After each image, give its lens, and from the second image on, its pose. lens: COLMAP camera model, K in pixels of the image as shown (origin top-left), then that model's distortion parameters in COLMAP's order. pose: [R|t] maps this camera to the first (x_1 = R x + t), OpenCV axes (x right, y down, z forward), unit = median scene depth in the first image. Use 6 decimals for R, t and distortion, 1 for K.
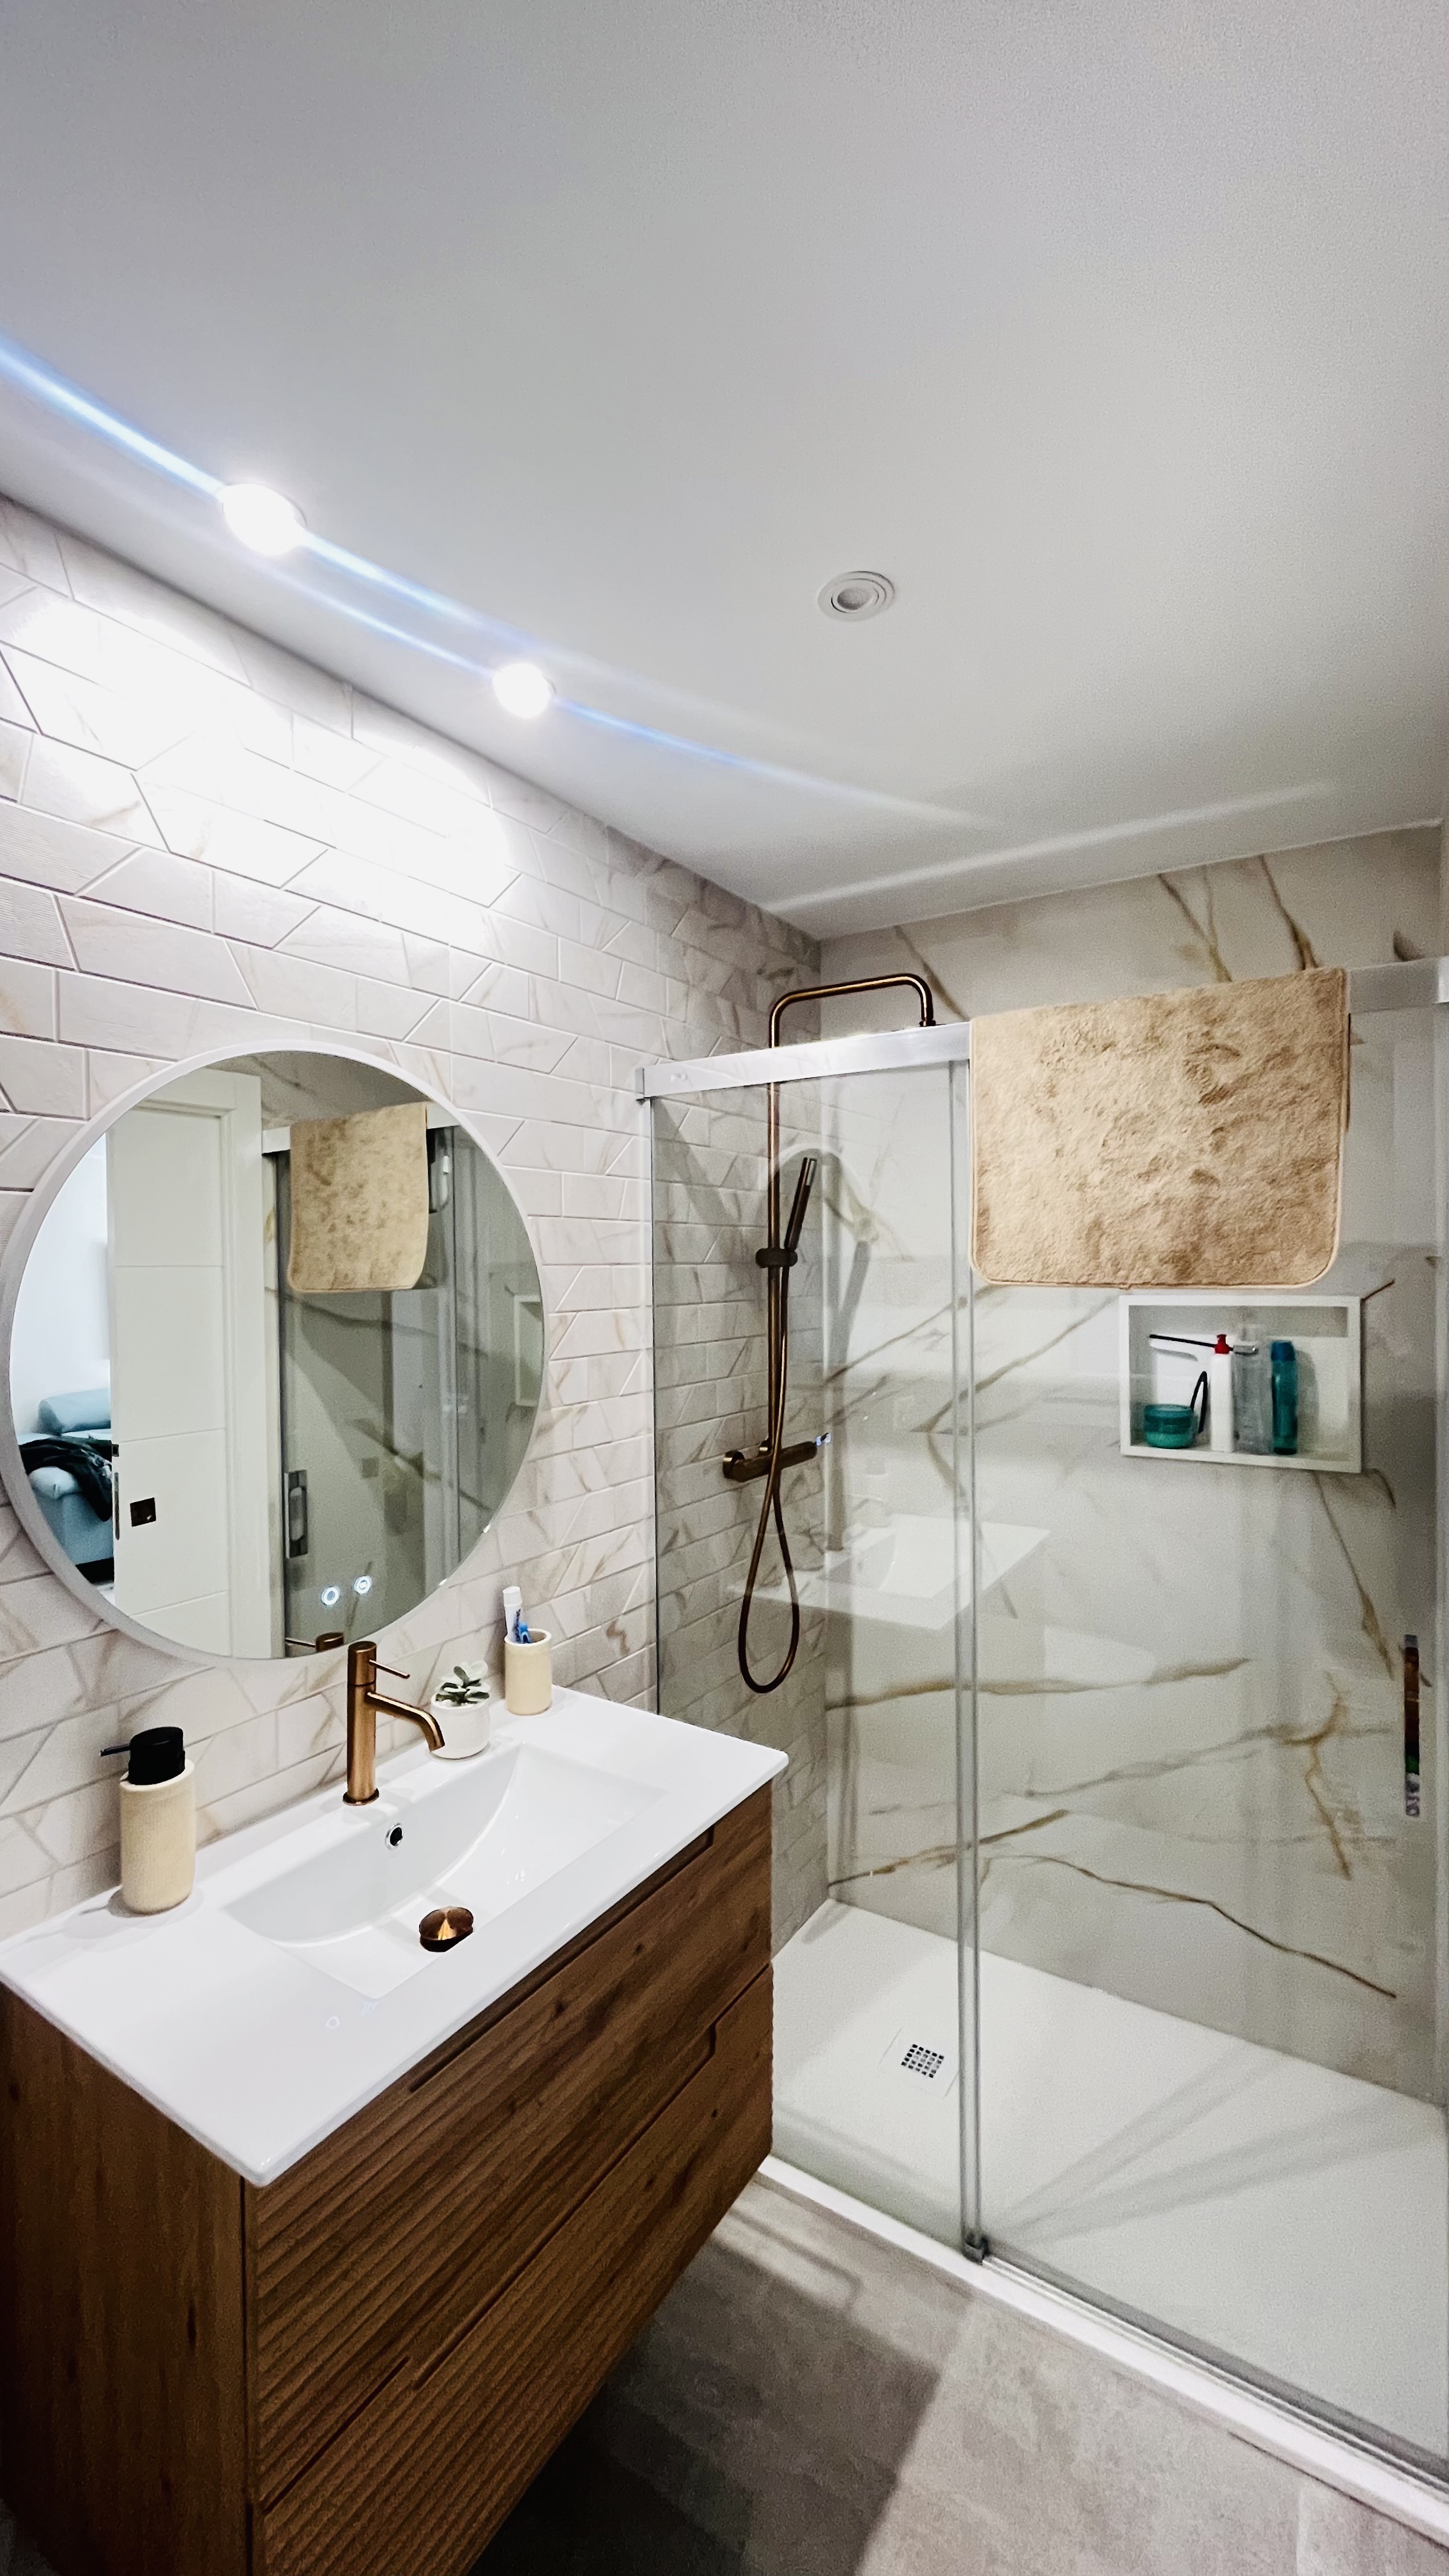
lens RADIAL K [[1044.2, 0, 729.5], [0, 1044.2, 1280.2], [0, 0, 1]] dist [-0.003517, -0.000558]
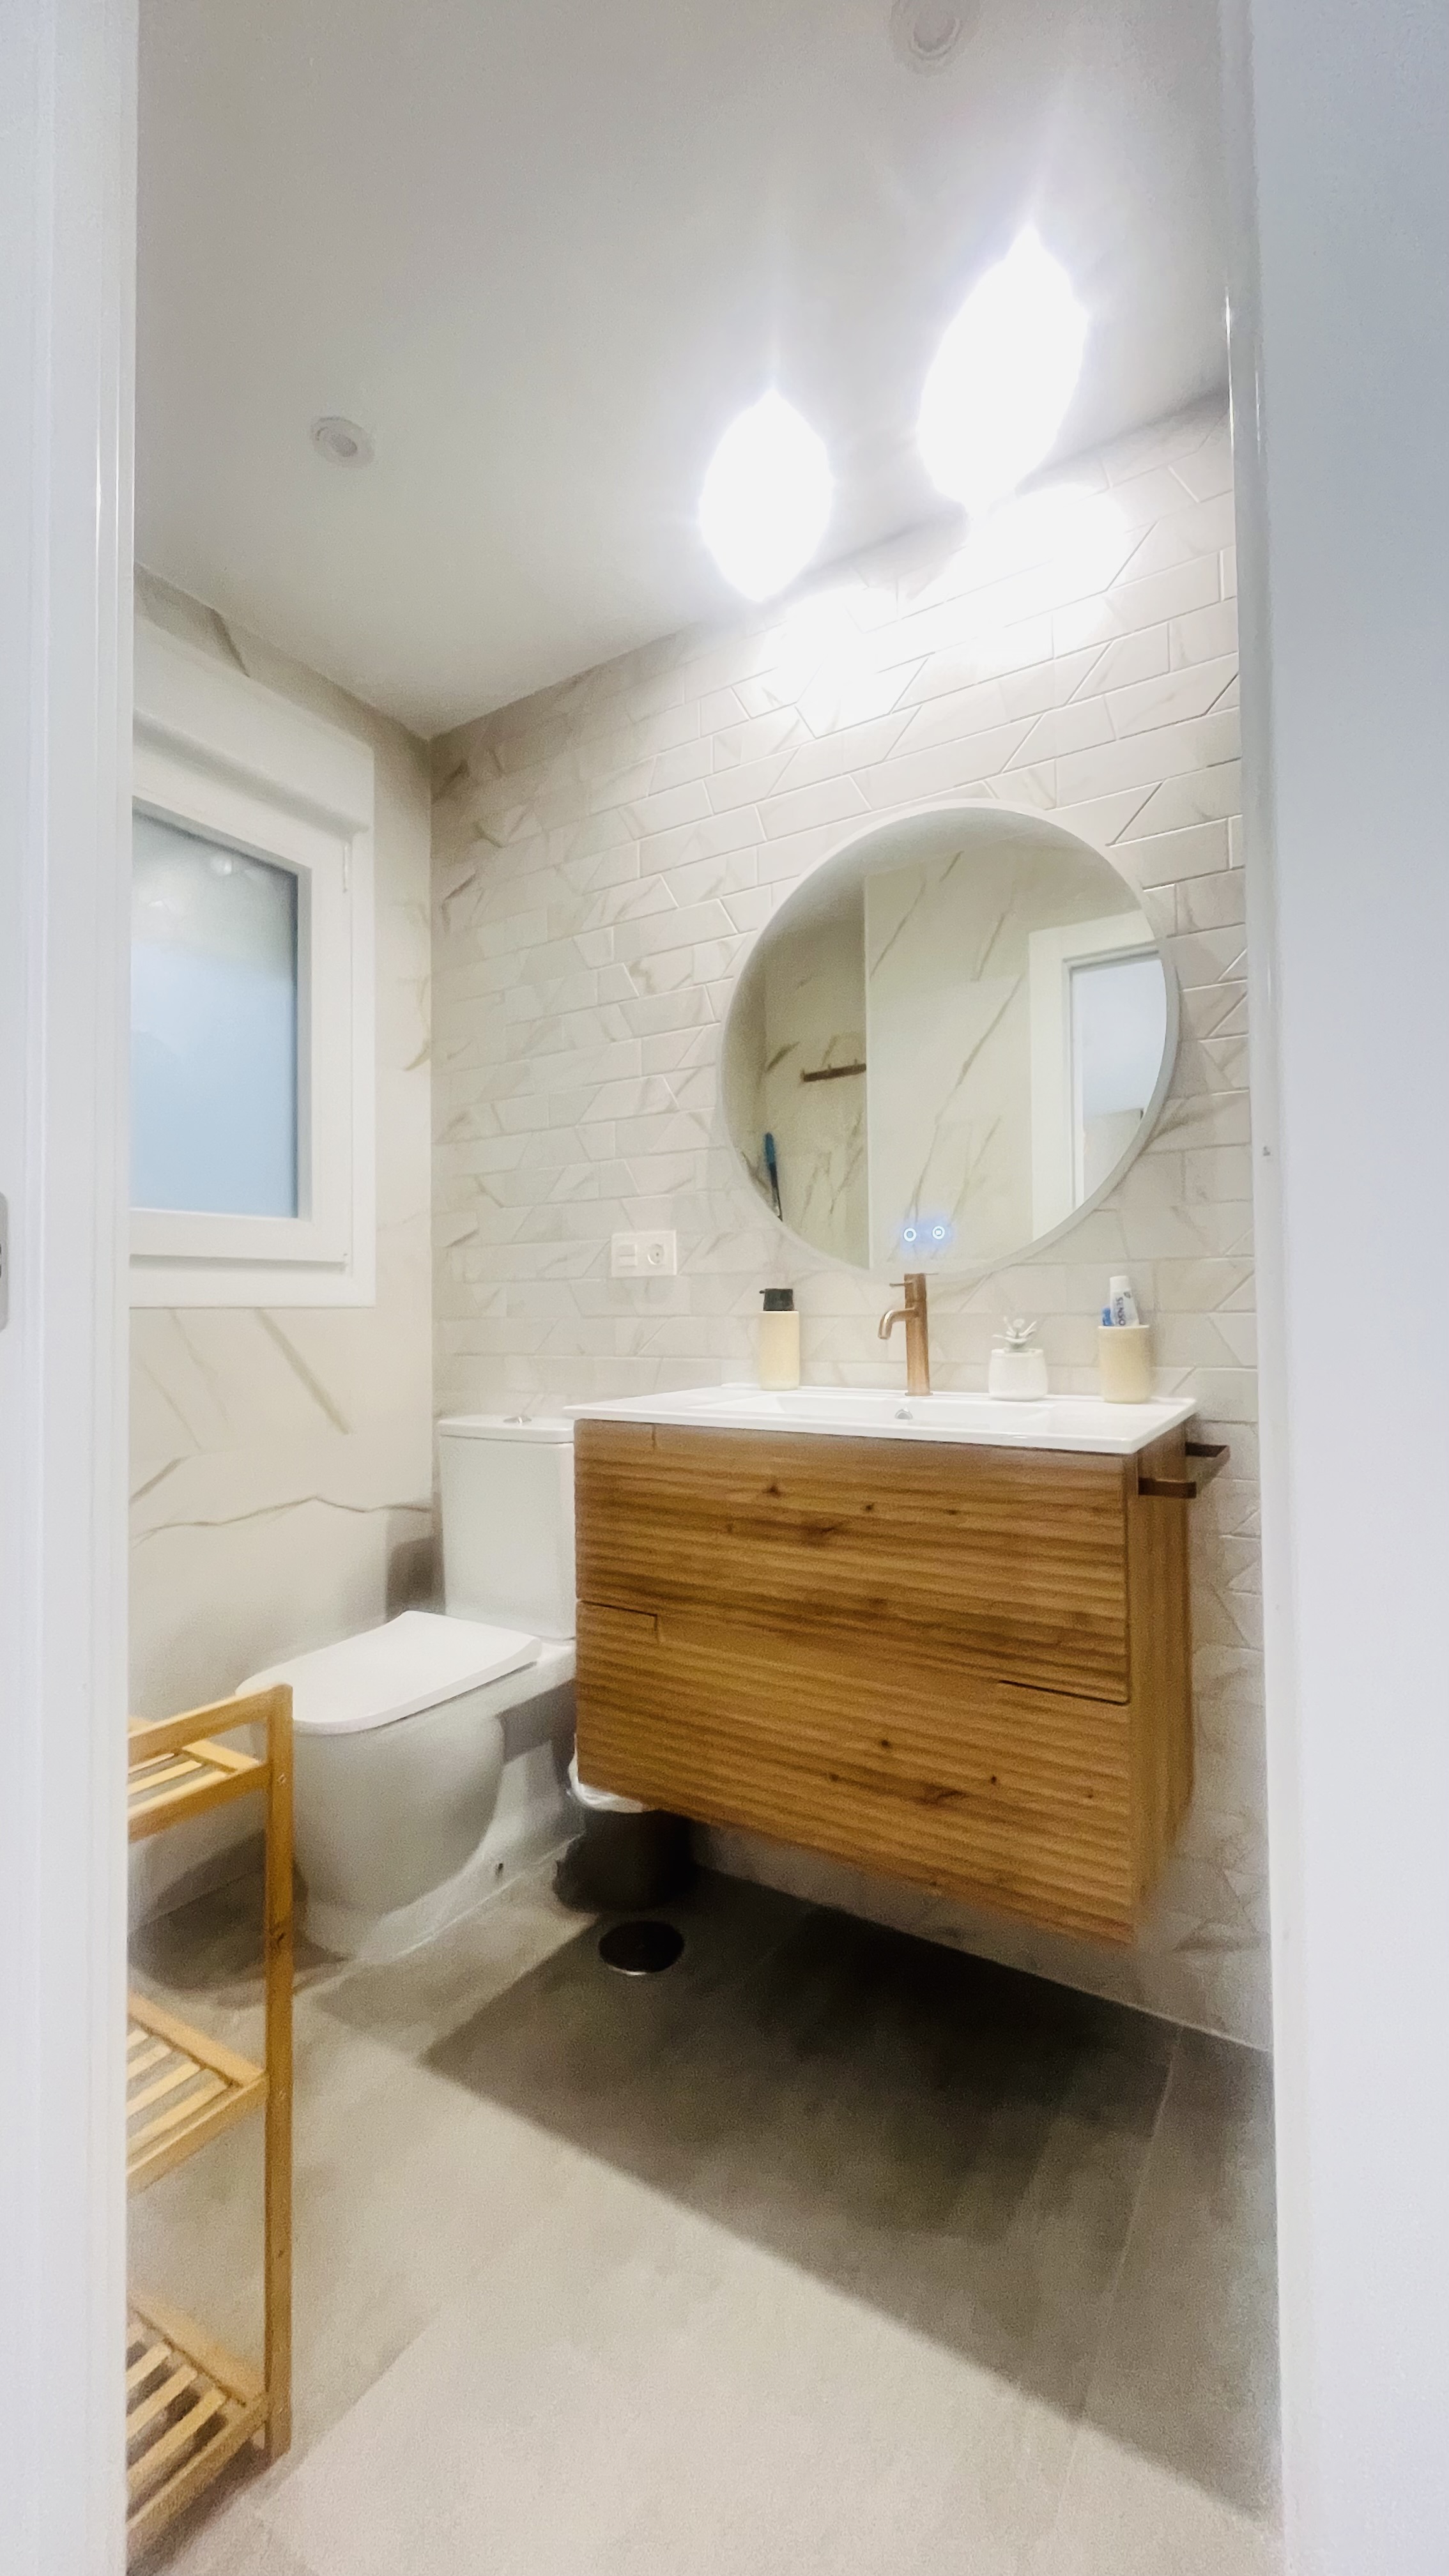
lens RADIAL K [[1044.2, 0, 729.5], [0, 1044.2, 1280.2], [0, 0, 1]] dist [-0.003517, -0.000558]
pose [[0.022984, -0.019833, -0.999539, 0.869287], [0.004885, 0.999793, -0.019726, 0.371954], [0.999724, -0.004429, 0.023076, 0.727649]]
